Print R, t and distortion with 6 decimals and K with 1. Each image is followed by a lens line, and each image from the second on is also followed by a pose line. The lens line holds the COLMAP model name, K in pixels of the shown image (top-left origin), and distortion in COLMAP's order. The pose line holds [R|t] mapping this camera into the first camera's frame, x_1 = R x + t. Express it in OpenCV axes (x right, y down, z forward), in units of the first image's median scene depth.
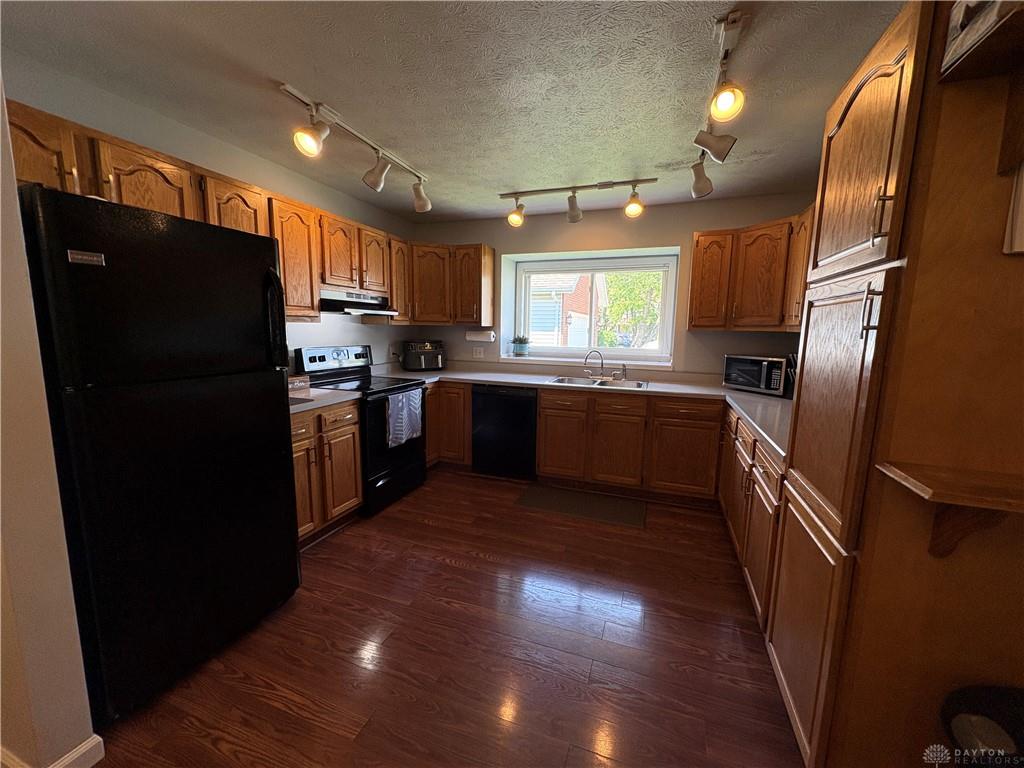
lens RADIAL K [[409.5, 0, 511.5], [0, 409.5, 384.5], [0, 0, 1]] dist [0.004945, 0.000277]
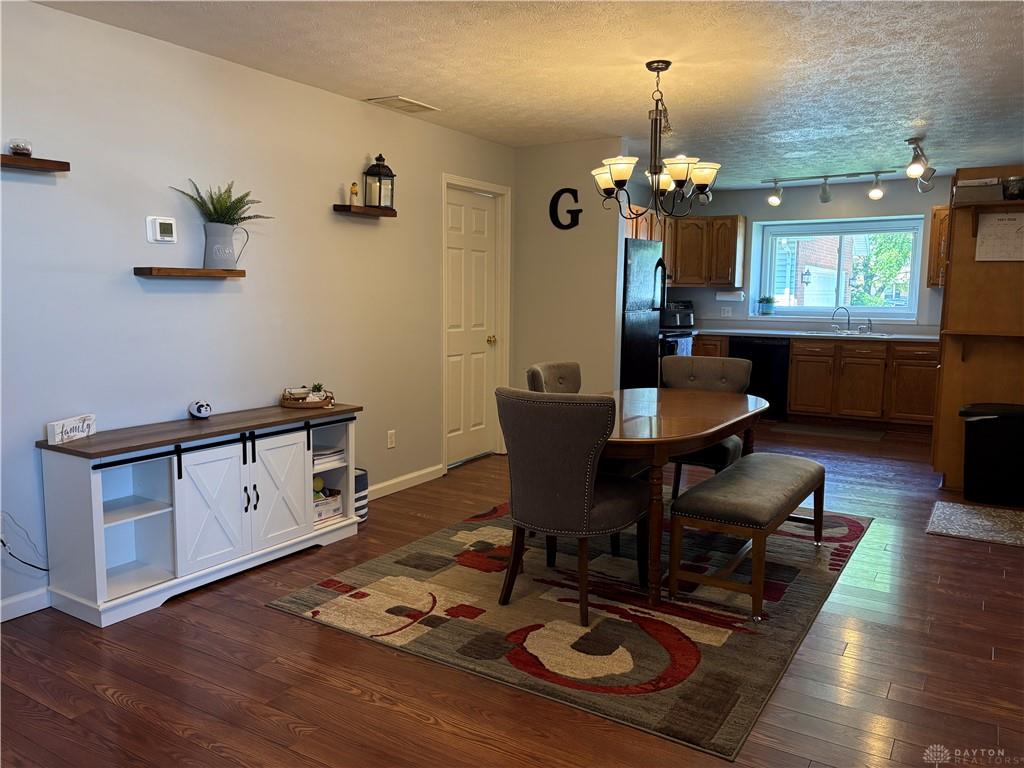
lens RADIAL K [[777.0, 0, 527.2], [0, 777.0, 385.9], [0, 0, 1]] dist [0.047883, -0.008907]
pose [[0.982441, 0.014192, -0.186035, -0.291086], [-0.017576, 0.999708, -0.016557, 0.220840], [0.185745, 0.019536, 0.982404, -1.525223]]
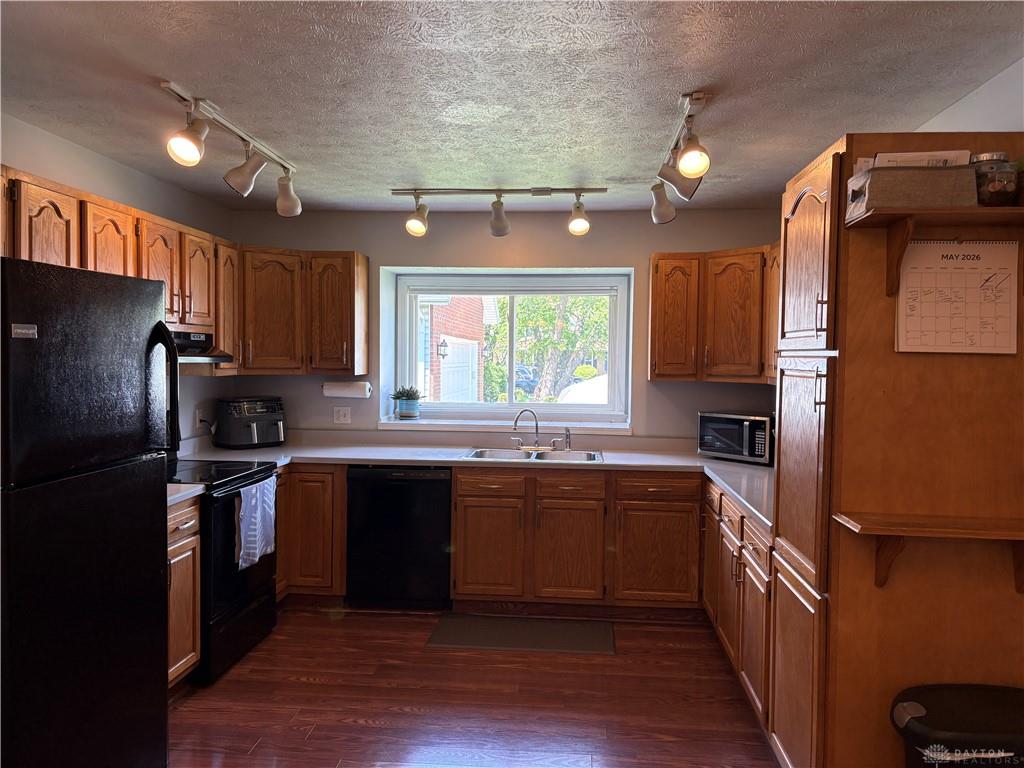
lens RADIAL K [[777.0, 0, 516.0], [0, 777.0, 389.9], [0, 0, 1]] dist [0.047883, -0.008907]
pose [[0.964454, -0.015366, 0.263803, -0.190856], [0.039474, 0.995484, -0.086331, -0.003761], [-0.261285, 0.093676, 0.960705, -0.310946]]
